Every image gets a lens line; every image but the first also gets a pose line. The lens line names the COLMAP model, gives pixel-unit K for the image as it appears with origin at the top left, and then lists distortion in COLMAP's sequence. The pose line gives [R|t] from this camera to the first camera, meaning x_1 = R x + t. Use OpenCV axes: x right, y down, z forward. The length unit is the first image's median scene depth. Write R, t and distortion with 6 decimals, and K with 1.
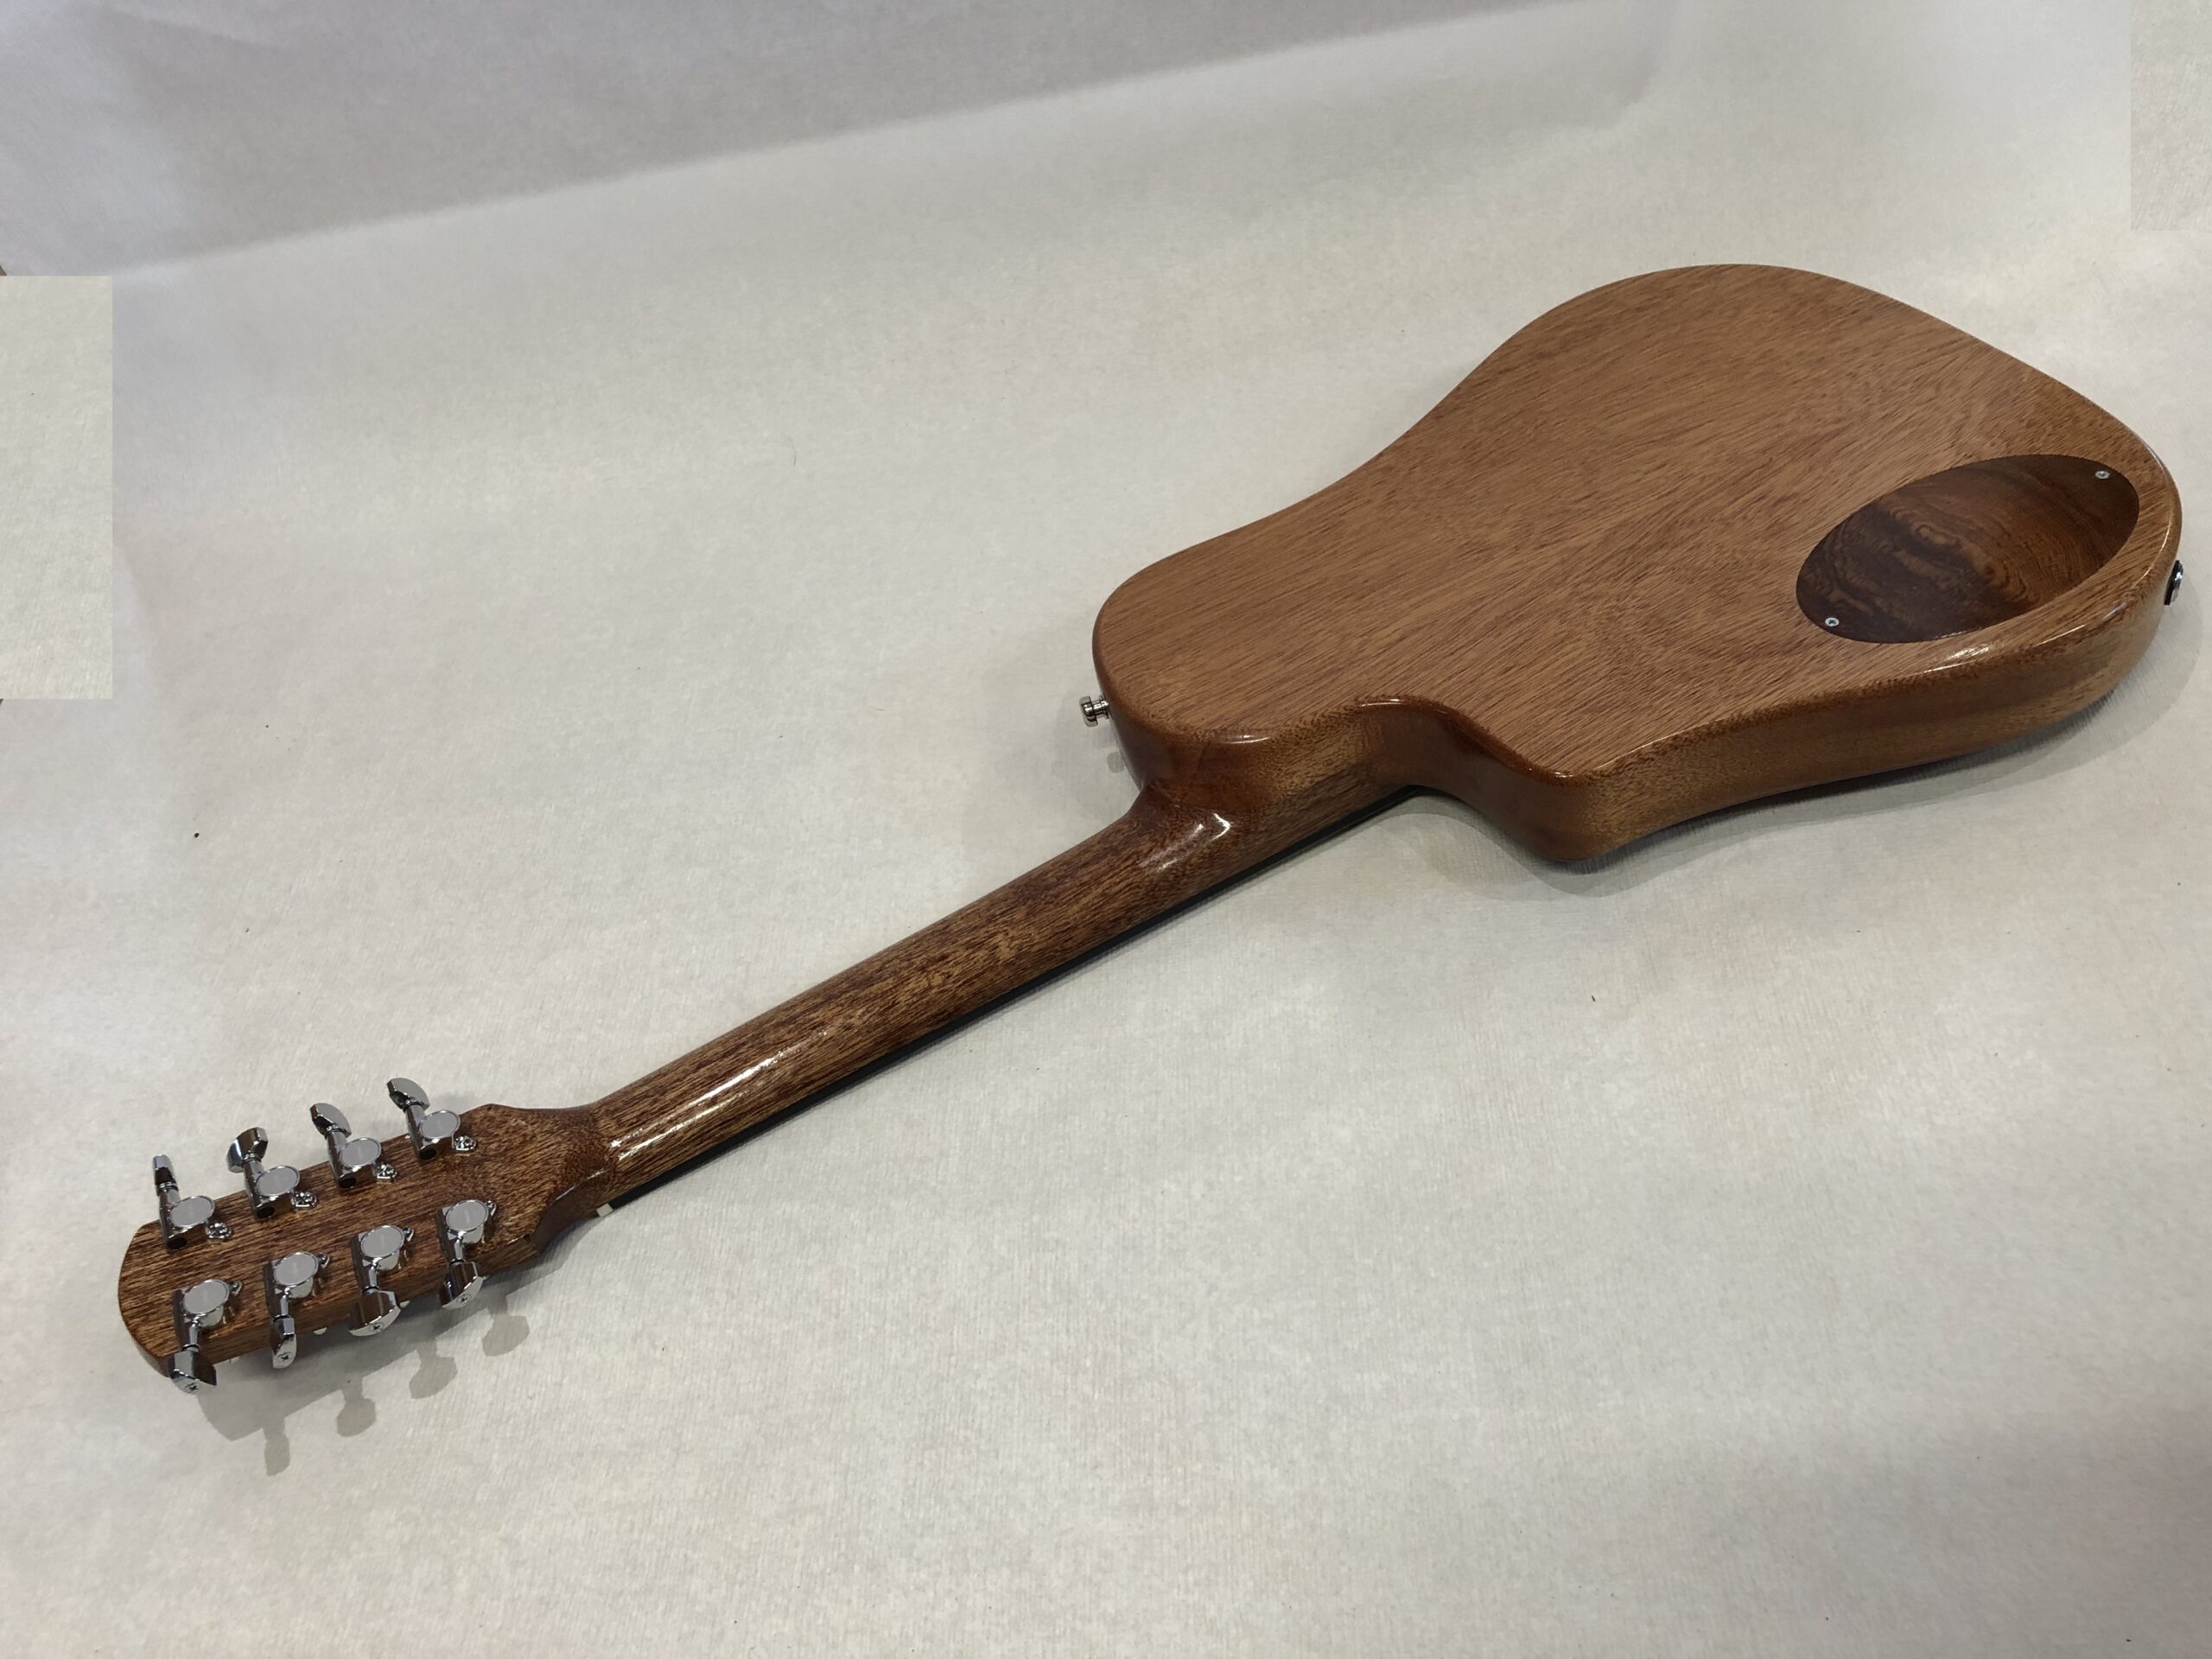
lens RADIAL K [[1773.0, 0, 1106.0], [0, 1773.0, 829.5], [0, 0, 1]] dist [0.033242, 0.000570]
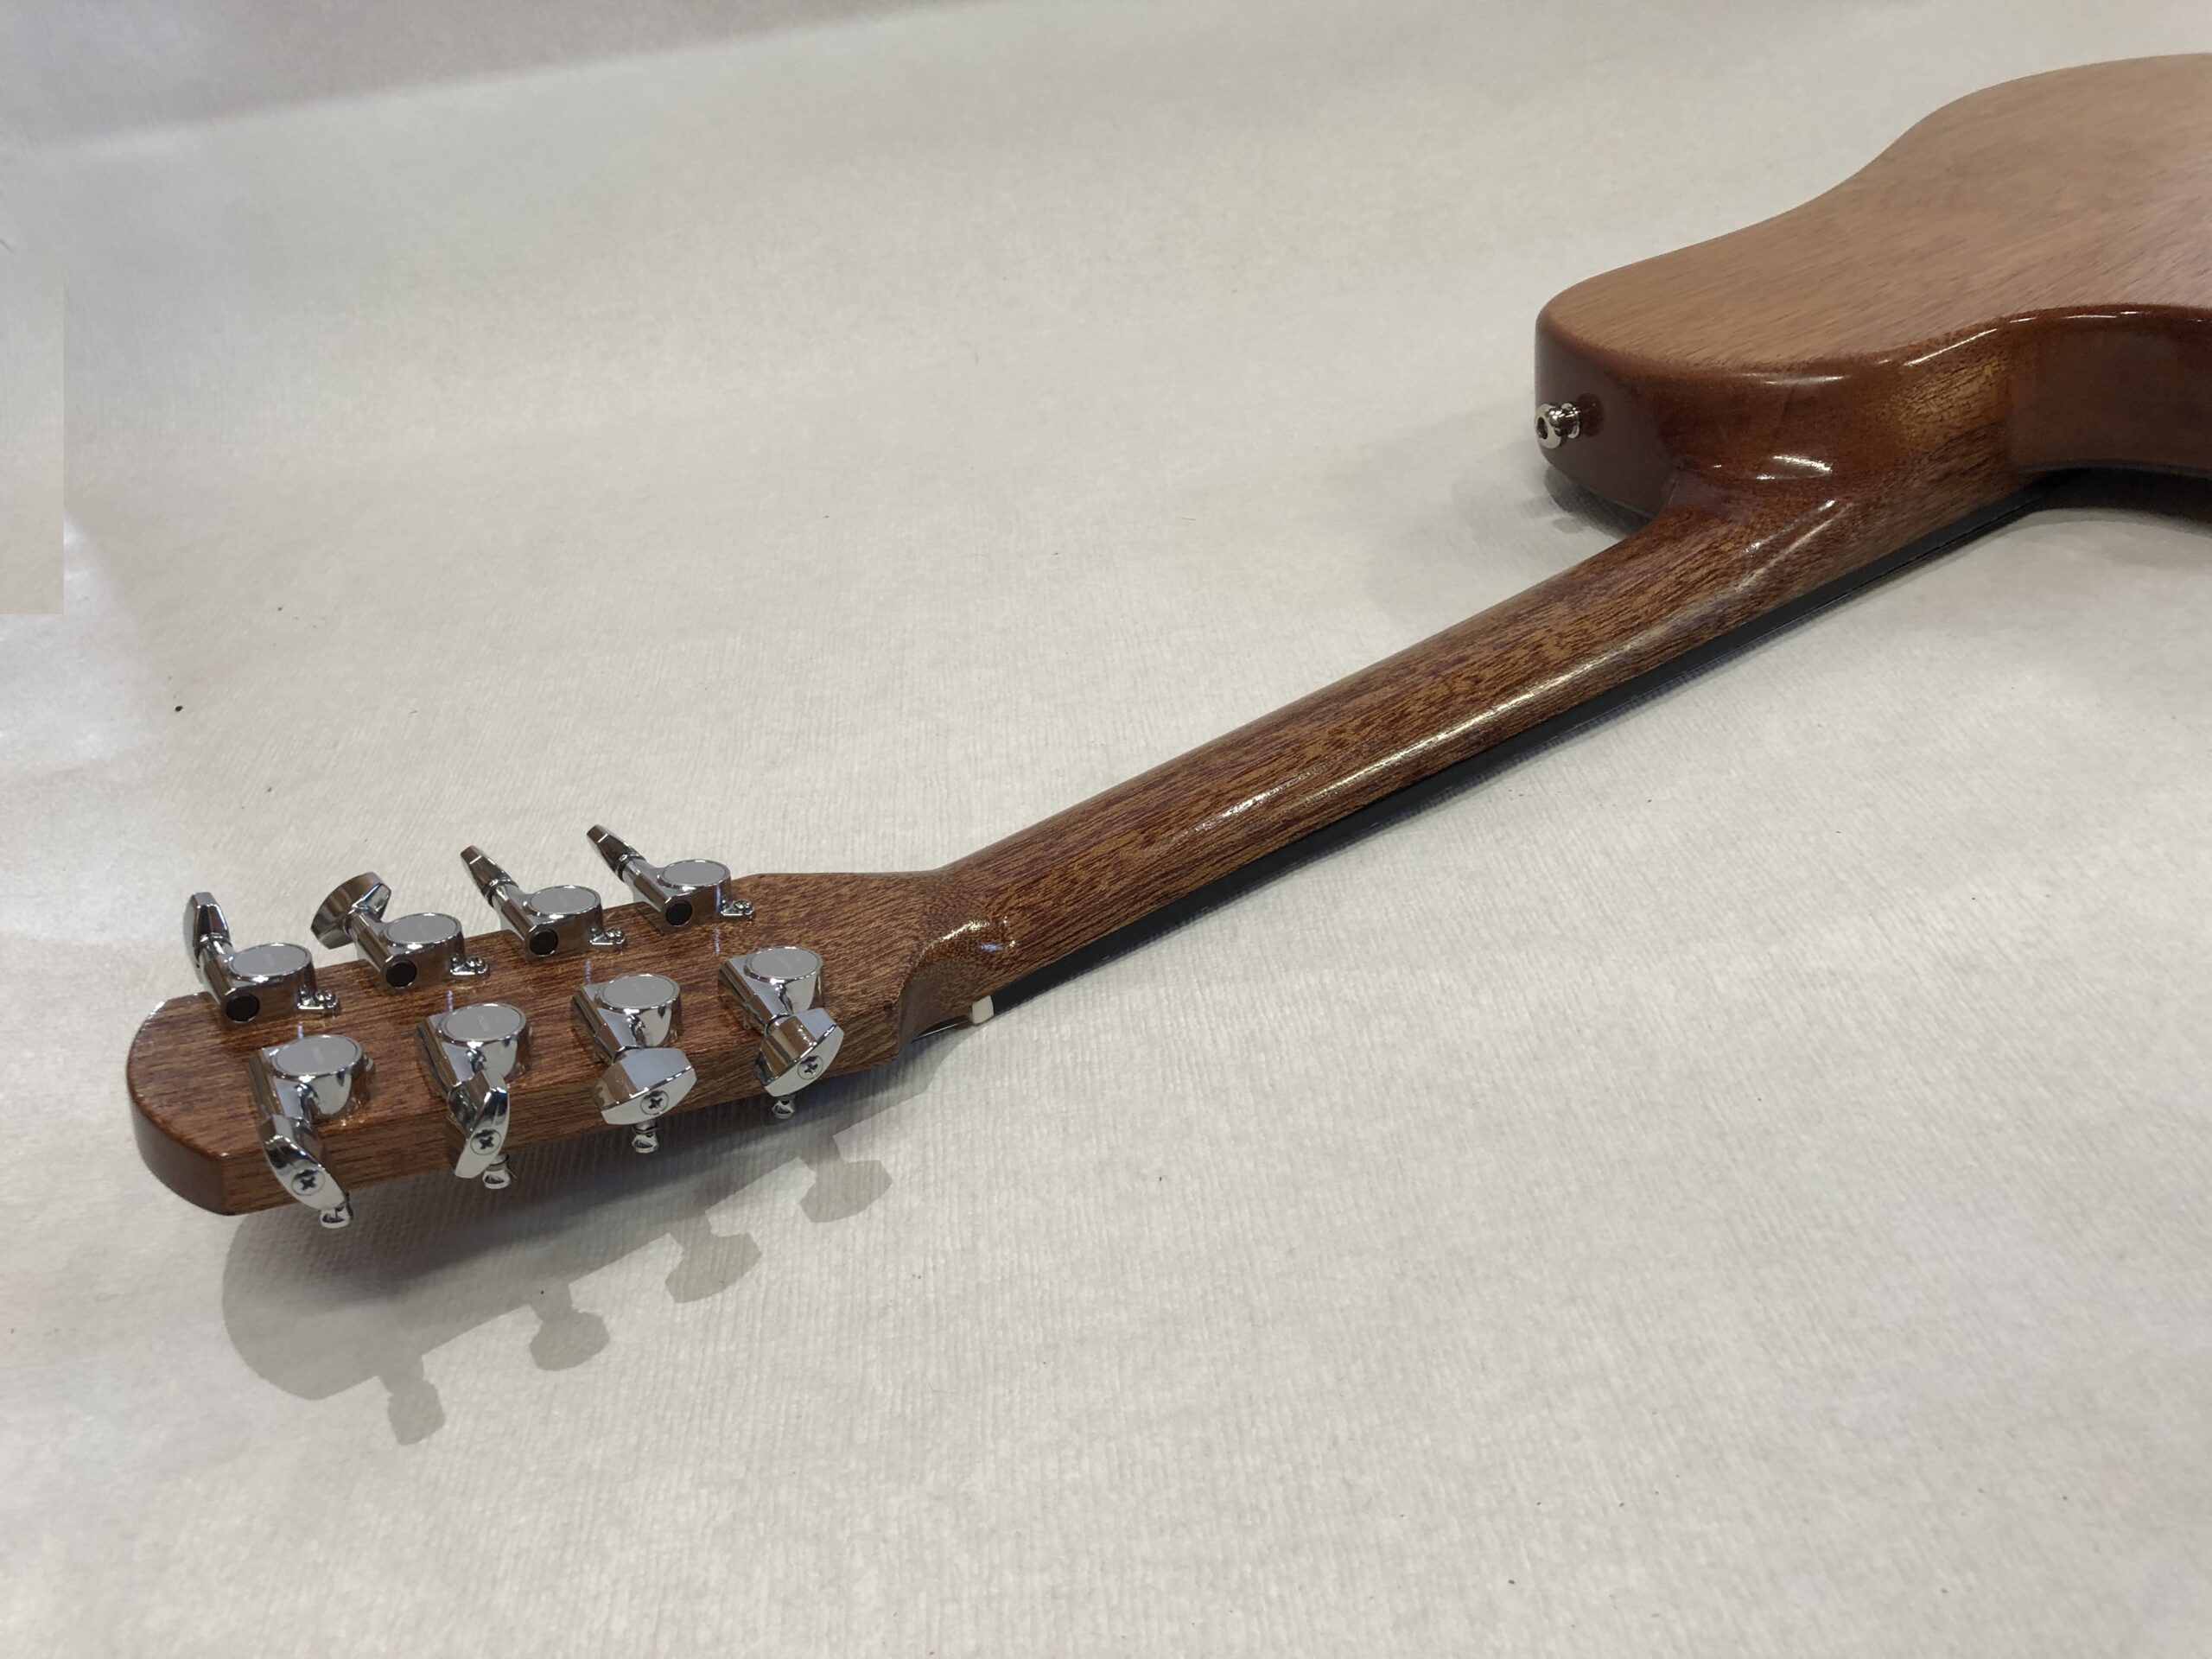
lens RADIAL K [[1811.2, 0, 1106.0], [0, 1811.2, 829.5], [0, 0, 1]] dist [0.021910, -0.003906]
pose [[0.994440, -0.013927, 0.104376, -0.316982], [0.042742, 0.959274, -0.279225, 0.338440], [-0.096236, 0.282134, 0.954536, 0.444052]]
